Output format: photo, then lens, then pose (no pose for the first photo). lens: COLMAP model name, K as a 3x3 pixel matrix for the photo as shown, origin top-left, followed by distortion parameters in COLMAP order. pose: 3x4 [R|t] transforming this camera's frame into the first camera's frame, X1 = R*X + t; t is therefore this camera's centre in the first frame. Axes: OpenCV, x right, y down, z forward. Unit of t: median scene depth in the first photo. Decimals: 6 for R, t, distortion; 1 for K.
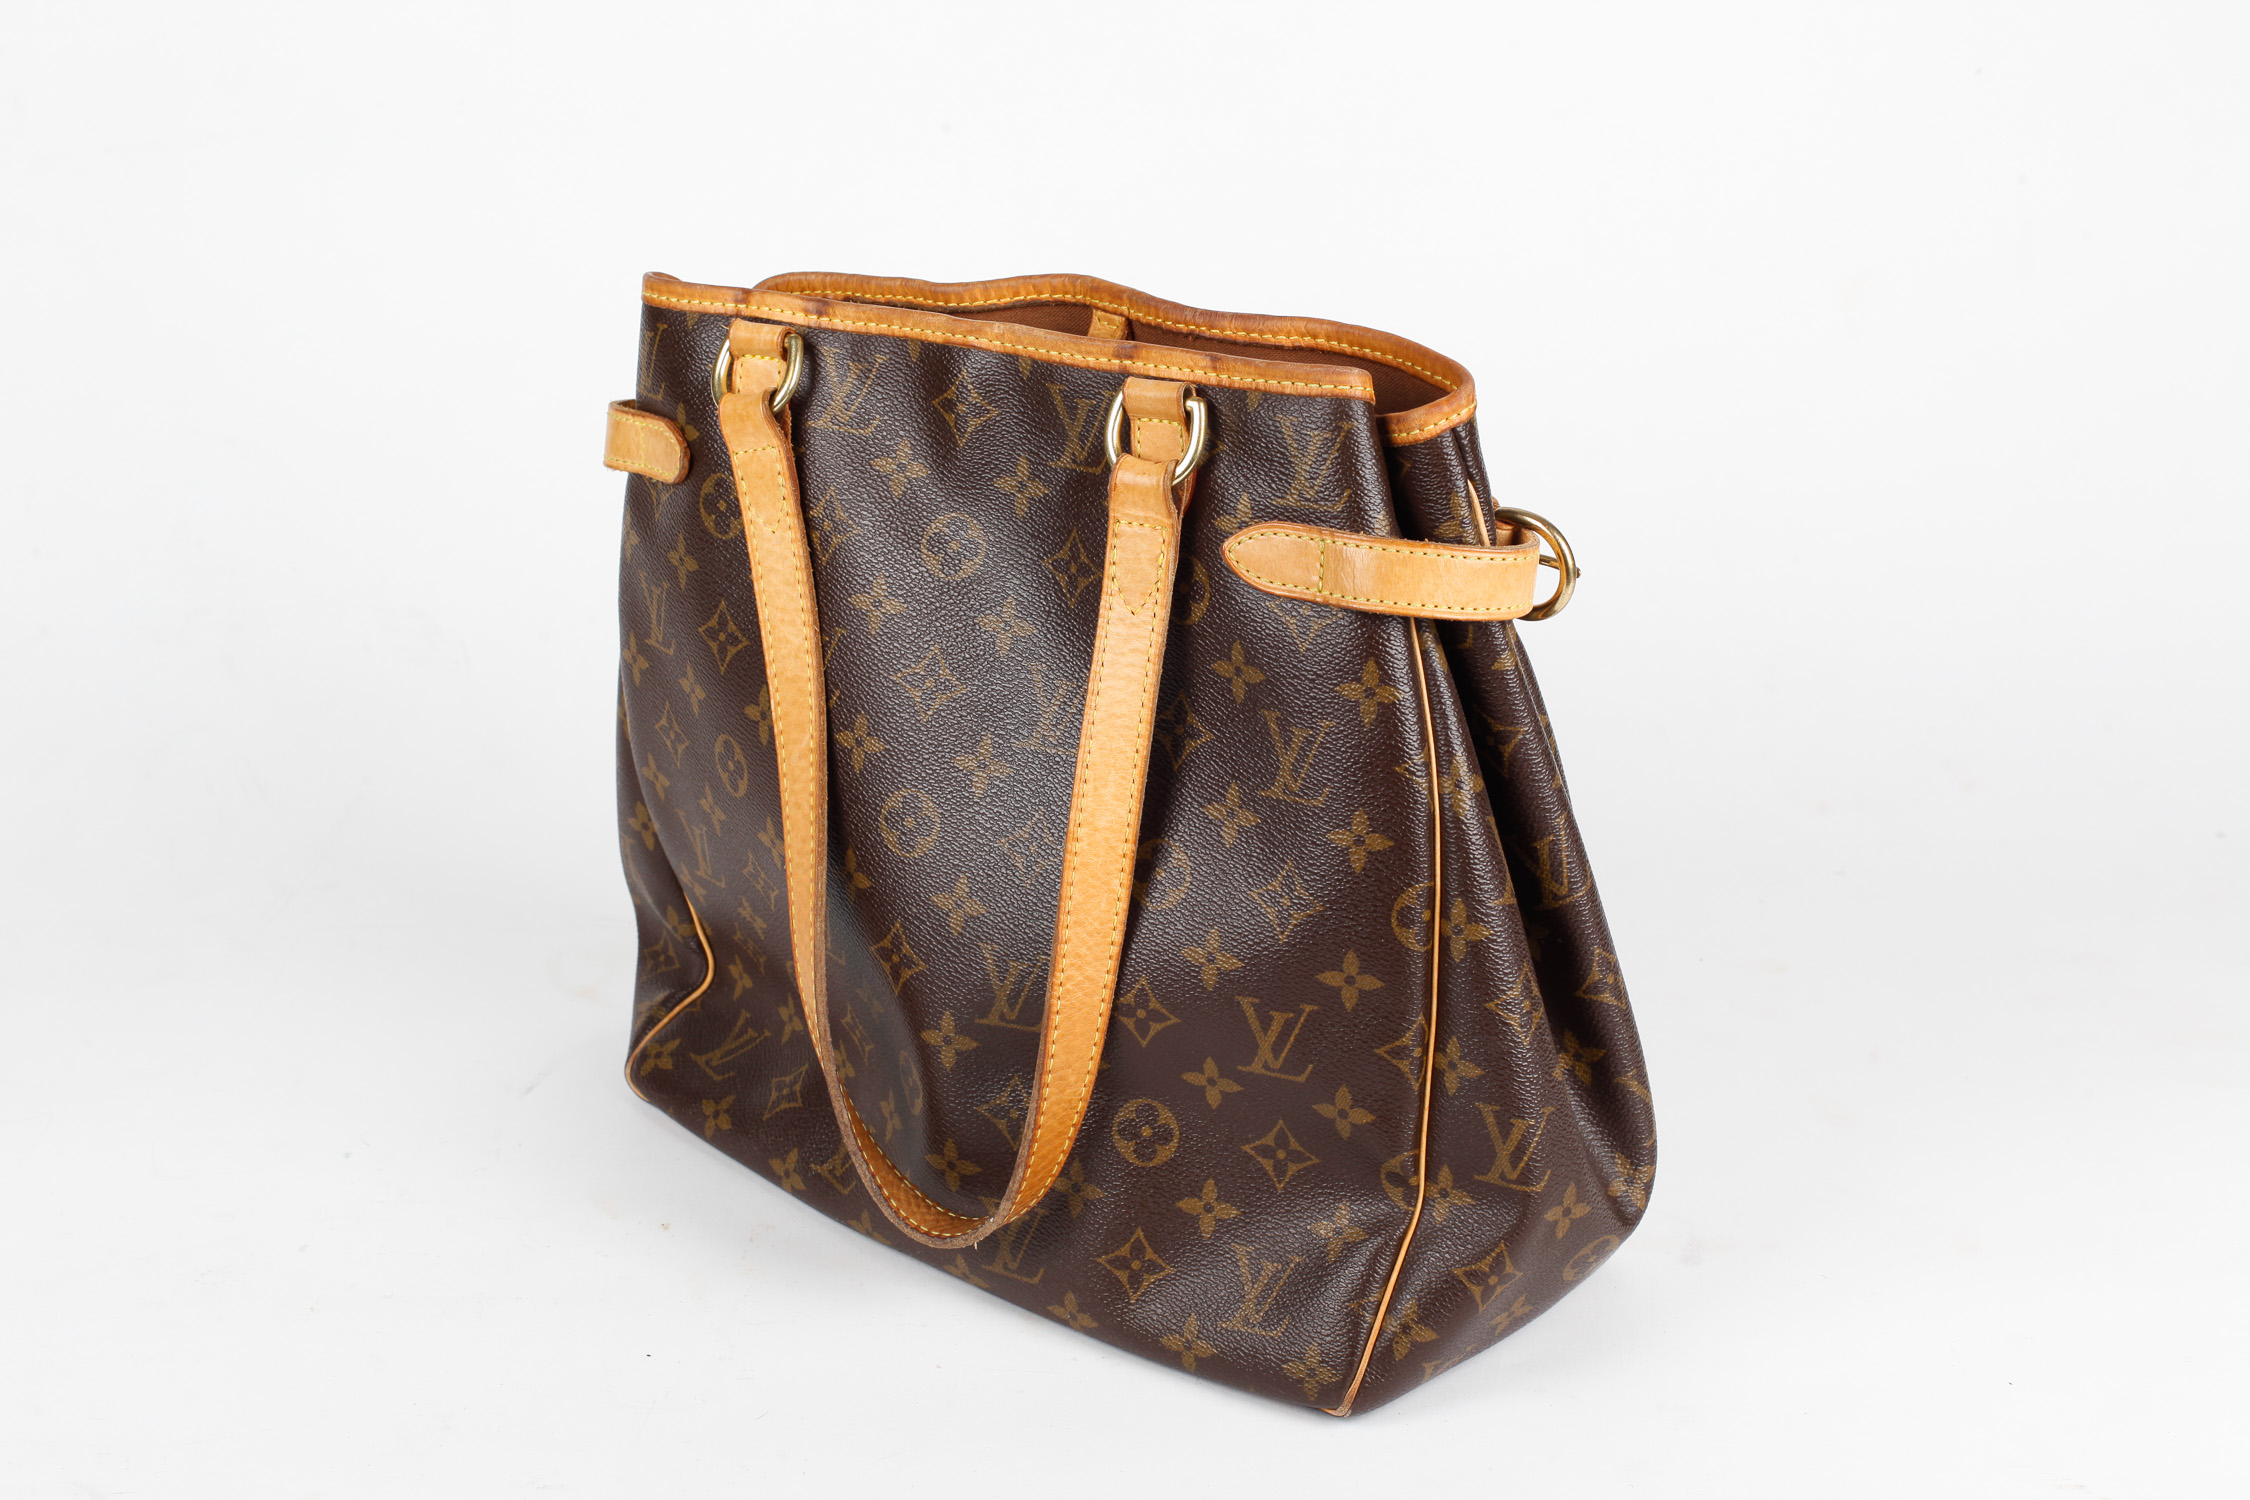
lens RADIAL K [[3793.1, 0, 1125.0], [0, 3793.1, 750.0], [0, 0, 1]] dist [-0.260652, 0.011553]
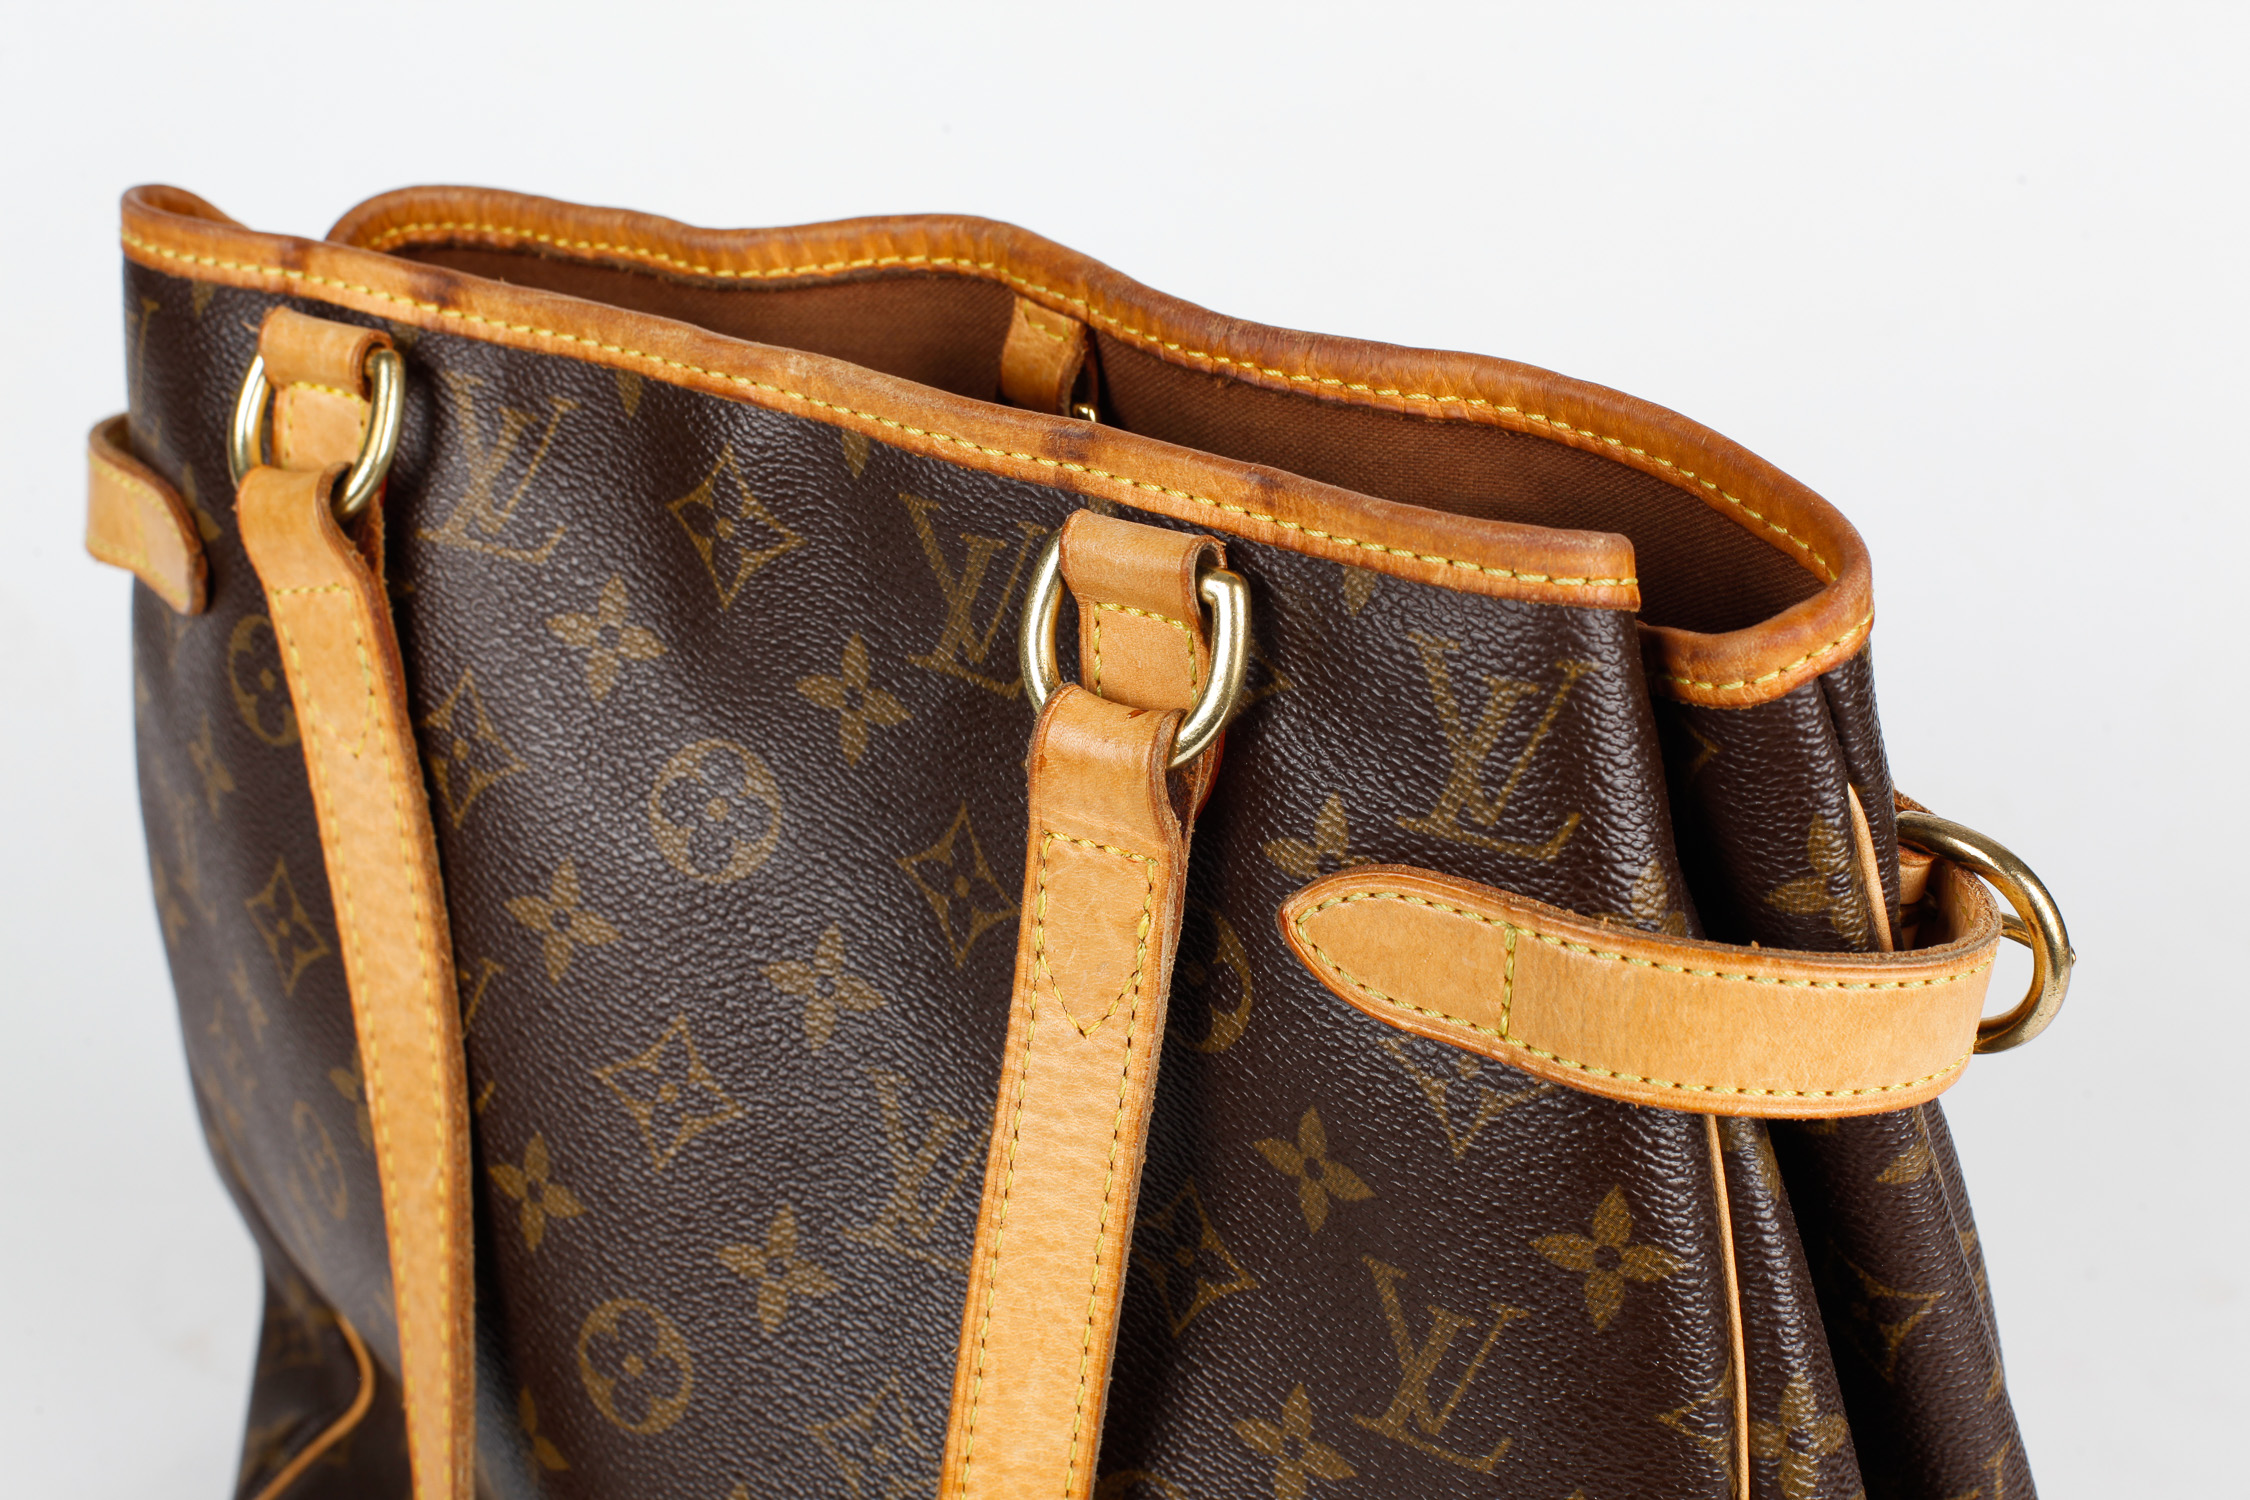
lens RADIAL K [[3793.1, 0, 1125.0], [0, 3793.1, 750.0], [0, 0, 1]] dist [-0.260652, 0.011553]
pose [[0.999751, 0.009182, -0.020358, 0.015830], [-0.006608, 0.992375, 0.123080, -0.122980], [0.021333, -0.122914, 0.992188, 0.548051]]
